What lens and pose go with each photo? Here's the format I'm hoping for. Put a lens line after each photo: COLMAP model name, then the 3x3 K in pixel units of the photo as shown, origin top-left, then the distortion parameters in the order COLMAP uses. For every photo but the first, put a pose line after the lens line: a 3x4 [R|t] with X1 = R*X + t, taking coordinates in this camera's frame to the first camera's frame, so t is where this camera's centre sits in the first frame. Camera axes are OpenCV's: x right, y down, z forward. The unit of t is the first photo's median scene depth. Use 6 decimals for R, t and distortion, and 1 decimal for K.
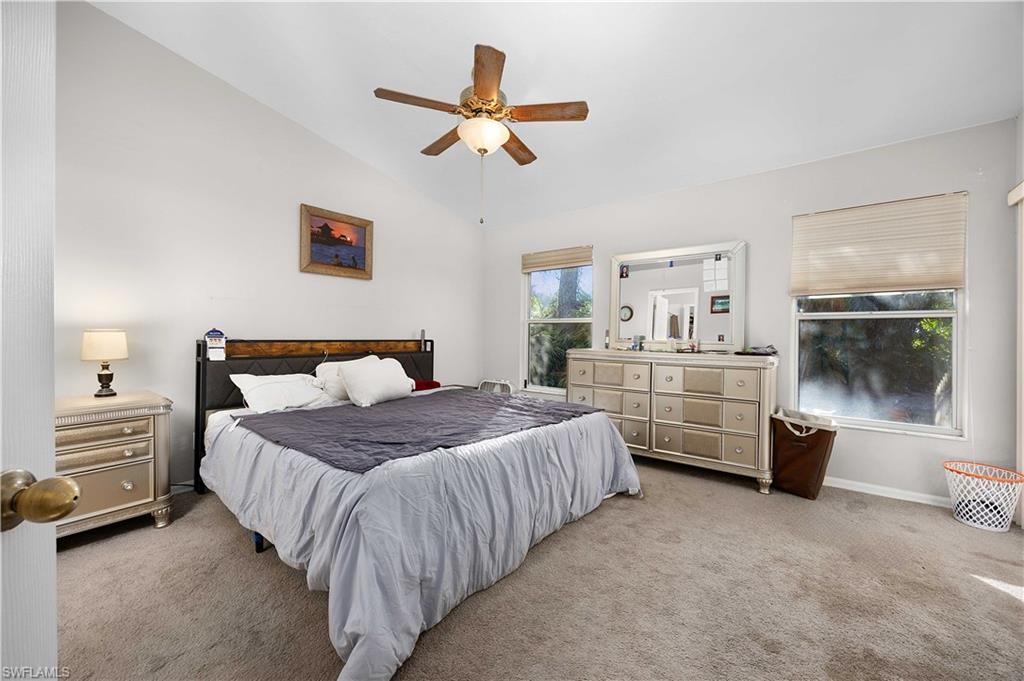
lens RADIAL K [[409.1, 0, 516.5], [0, 409.1, 328.1], [0, 0, 1]] dist [-0.001536, -0.000171]
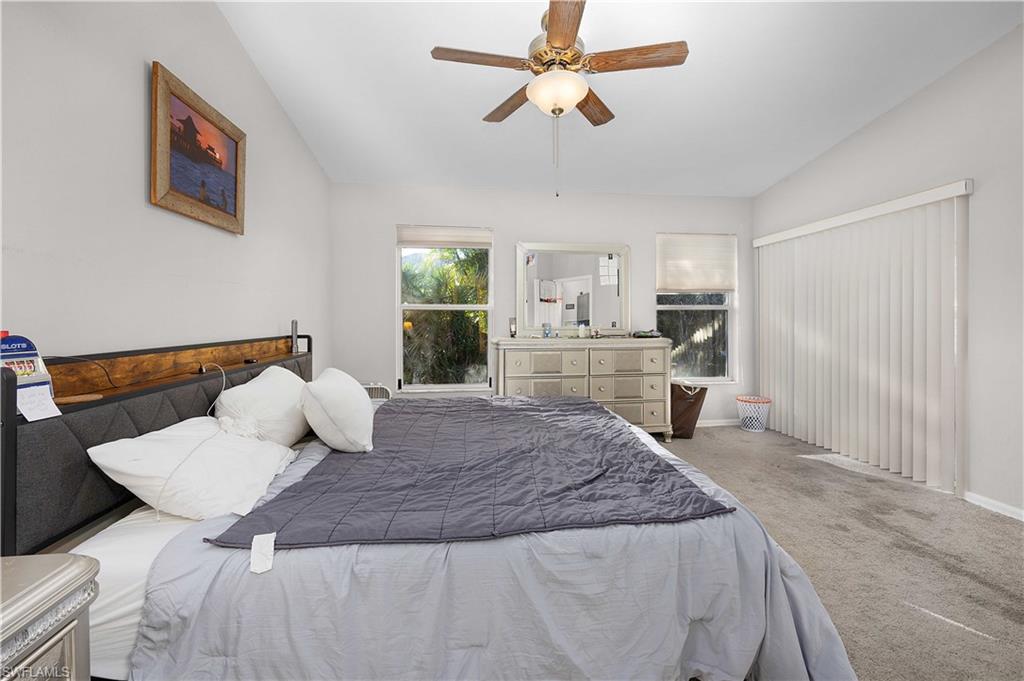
lens RADIAL K [[421.3, 0, 532.4], [0, 421.3, 315.9], [0, 0, 1]] dist [-0.011537, -0.000133]
pose [[0.681223, -0.007171, 0.732041, -0.578402], [-0.003967, 0.999901, 0.013486, -0.016862], [-0.732065, -0.012091, 0.681127, 0.343559]]
